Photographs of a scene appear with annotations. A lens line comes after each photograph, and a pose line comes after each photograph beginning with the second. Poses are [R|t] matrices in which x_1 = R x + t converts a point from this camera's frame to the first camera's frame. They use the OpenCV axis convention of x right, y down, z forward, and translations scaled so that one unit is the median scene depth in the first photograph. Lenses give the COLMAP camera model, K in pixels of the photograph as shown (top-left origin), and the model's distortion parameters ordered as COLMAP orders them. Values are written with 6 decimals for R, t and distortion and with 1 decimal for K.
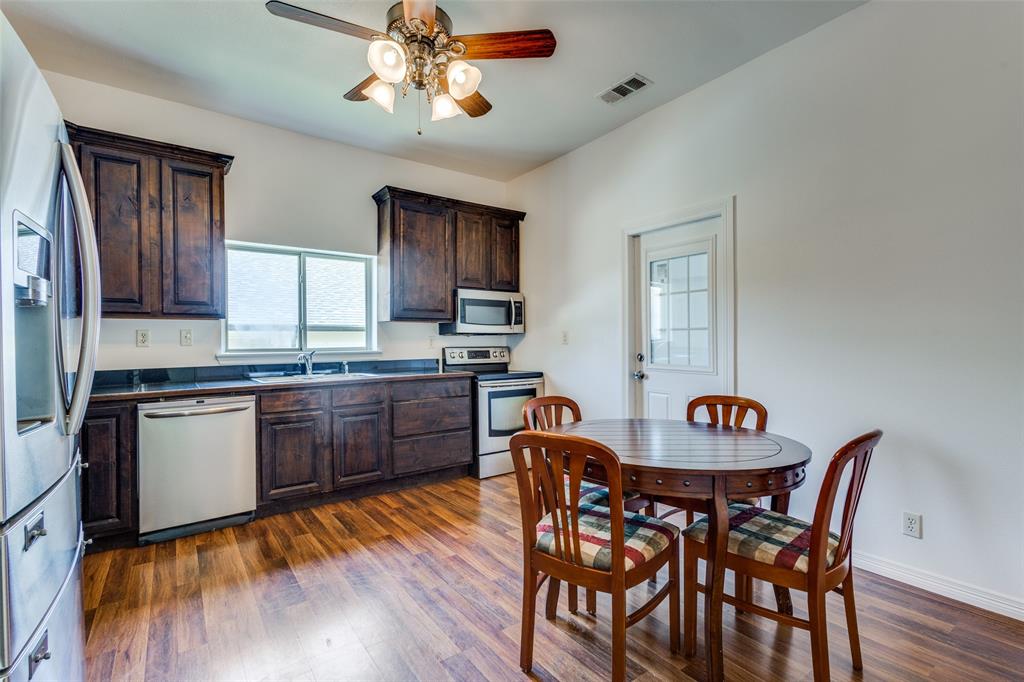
lens RADIAL K [[468.6, 0, 512.0], [0, 468.6, 341.0], [0, 0, 1]] dist [0.008876, -0.000661]
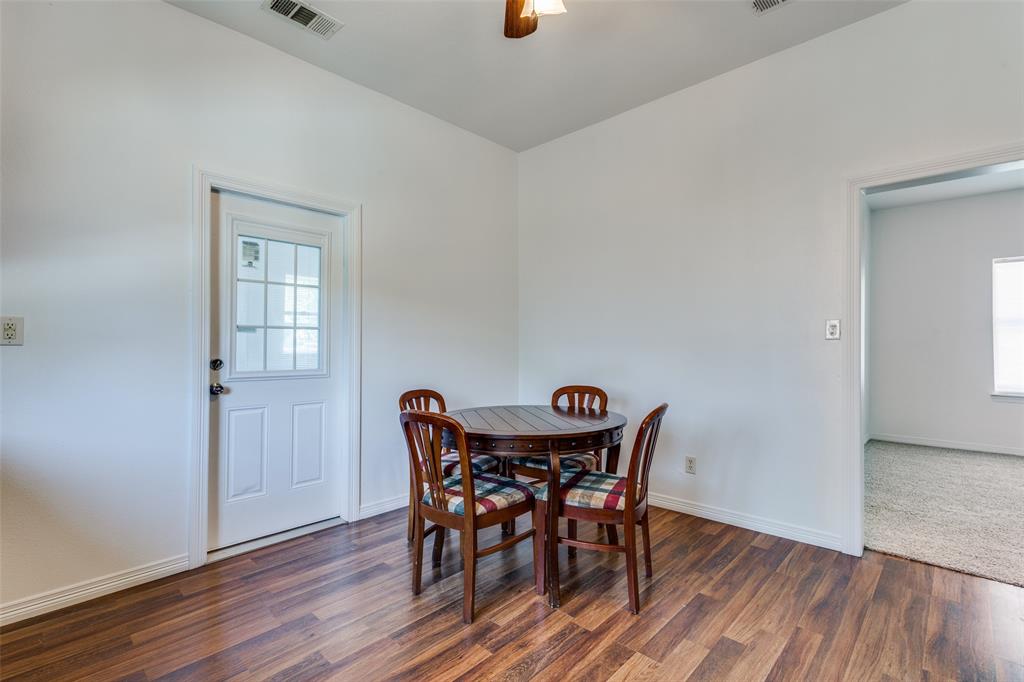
lens RADIAL K [[468.6, 0, 512.0], [0, 468.6, 341.0], [0, 0, 1]] dist [0.008876, -0.000661]
pose [[-0.181981, 0.022334, 0.983048, -0.632525], [0.004708, 0.999750, -0.021842, 0.023630], [-0.983291, 0.000653, -0.182041, 0.886737]]
